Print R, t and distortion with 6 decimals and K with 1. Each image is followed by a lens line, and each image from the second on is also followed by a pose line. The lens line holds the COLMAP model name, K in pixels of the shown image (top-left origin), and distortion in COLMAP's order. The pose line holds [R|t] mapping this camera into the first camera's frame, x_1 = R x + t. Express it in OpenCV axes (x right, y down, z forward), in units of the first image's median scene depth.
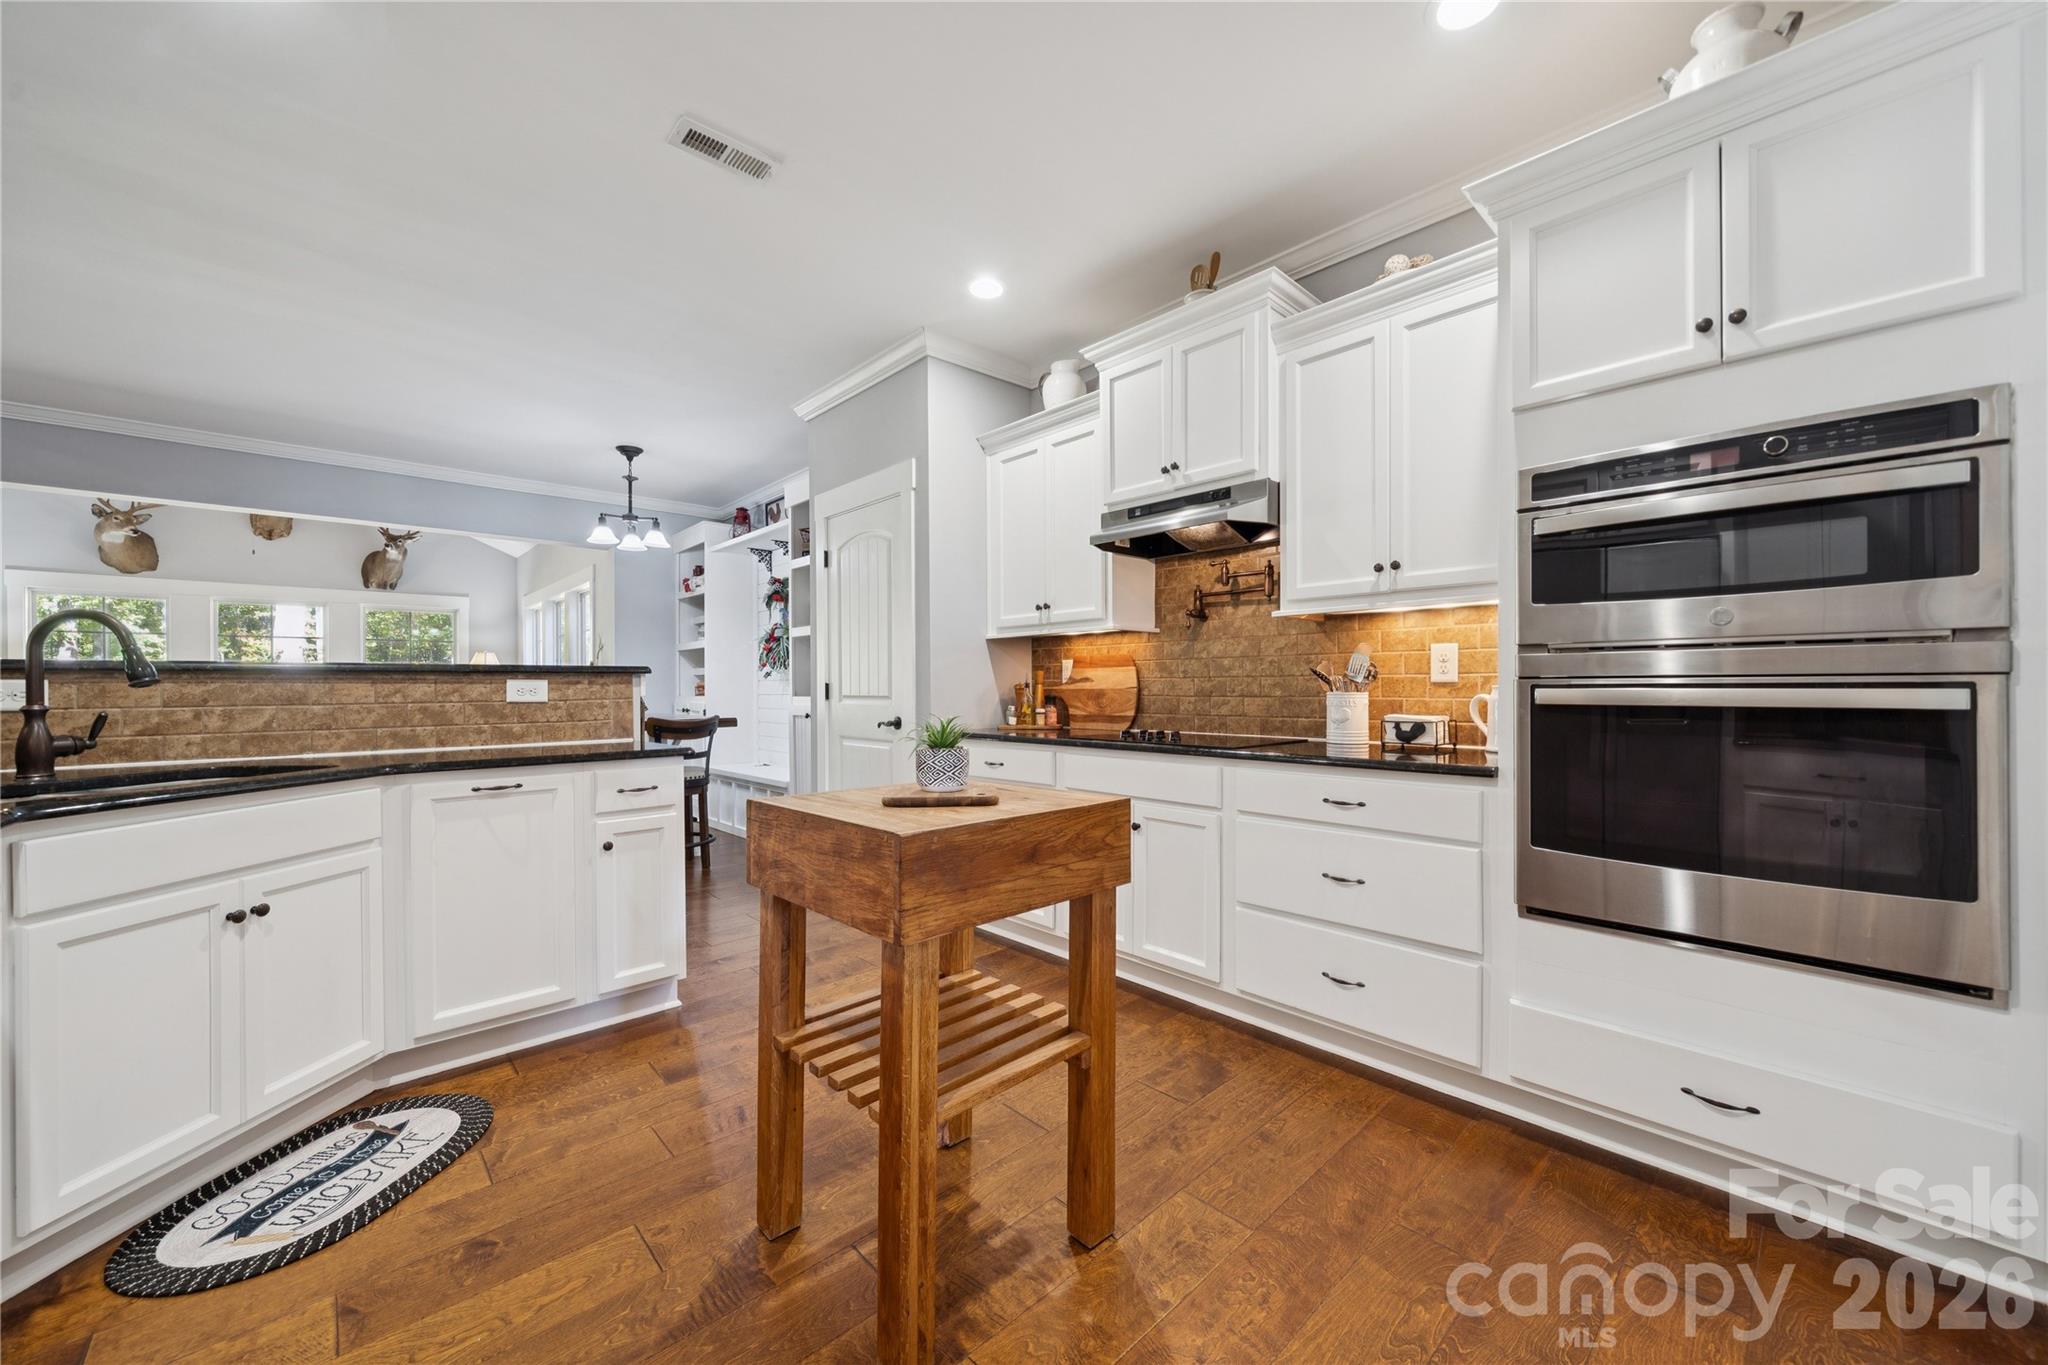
lens RADIAL K [[759.3, 0, 1025.8], [0, 759.3, 692.8], [0, 0, 1]] dist [-0.002340, -0.000355]
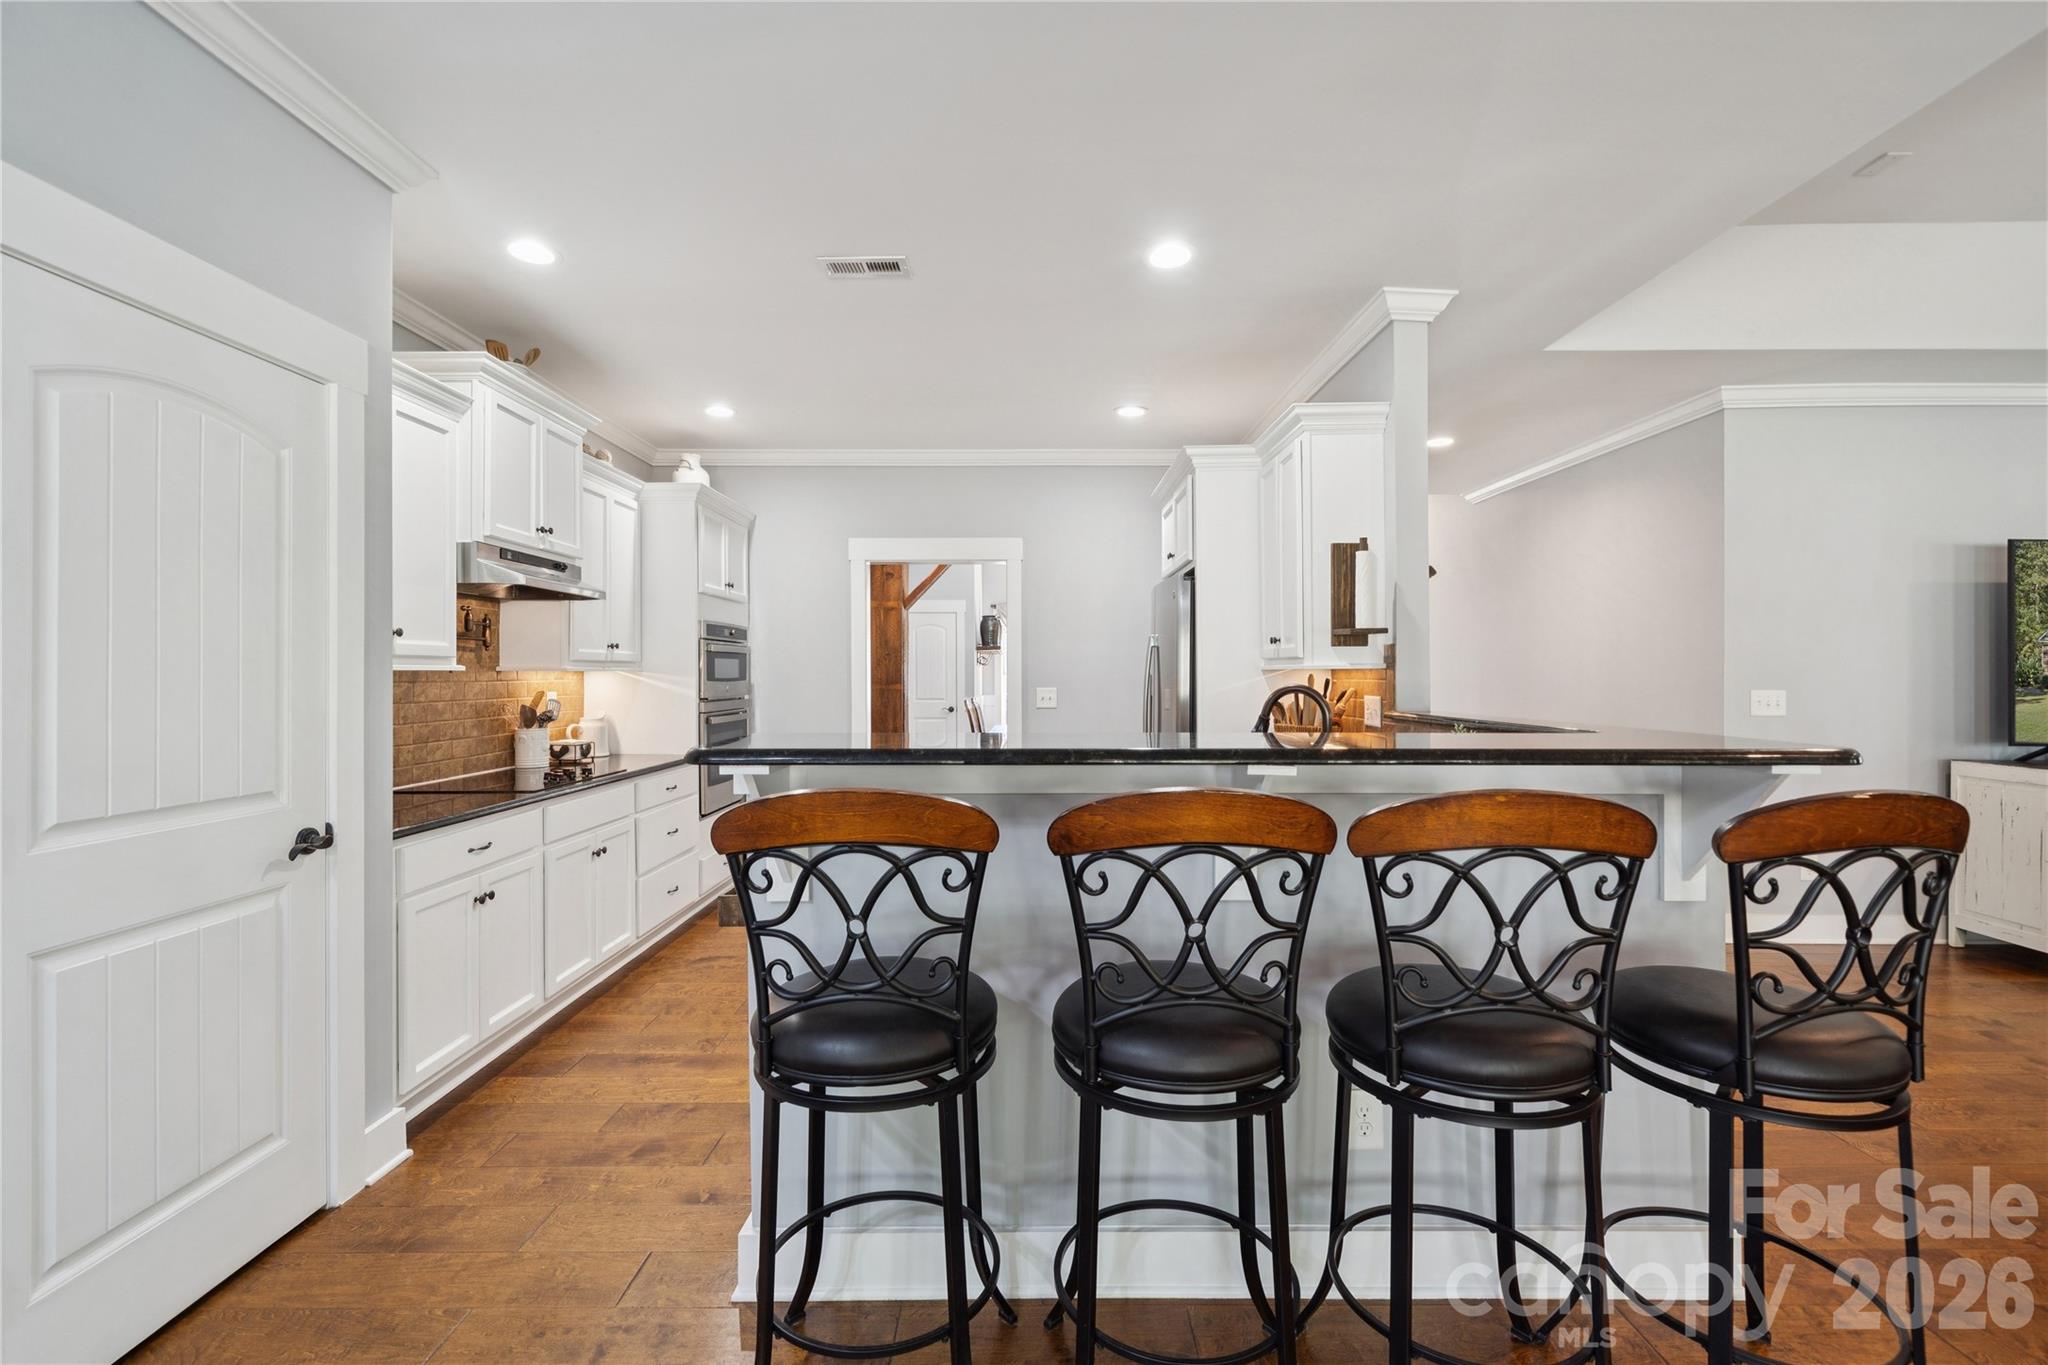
lens RADIAL K [[892.7, 0, 1014.4], [0, 892.7, 675.9], [0, 0, 1]] dist [0.003402, -0.000122]
pose [[-0.719299, 0.004008, 0.694689, -1.116349], [0.010746, 0.999928, 0.005357, -0.080347], [-0.694618, 0.011318, -0.719290, 1.368772]]
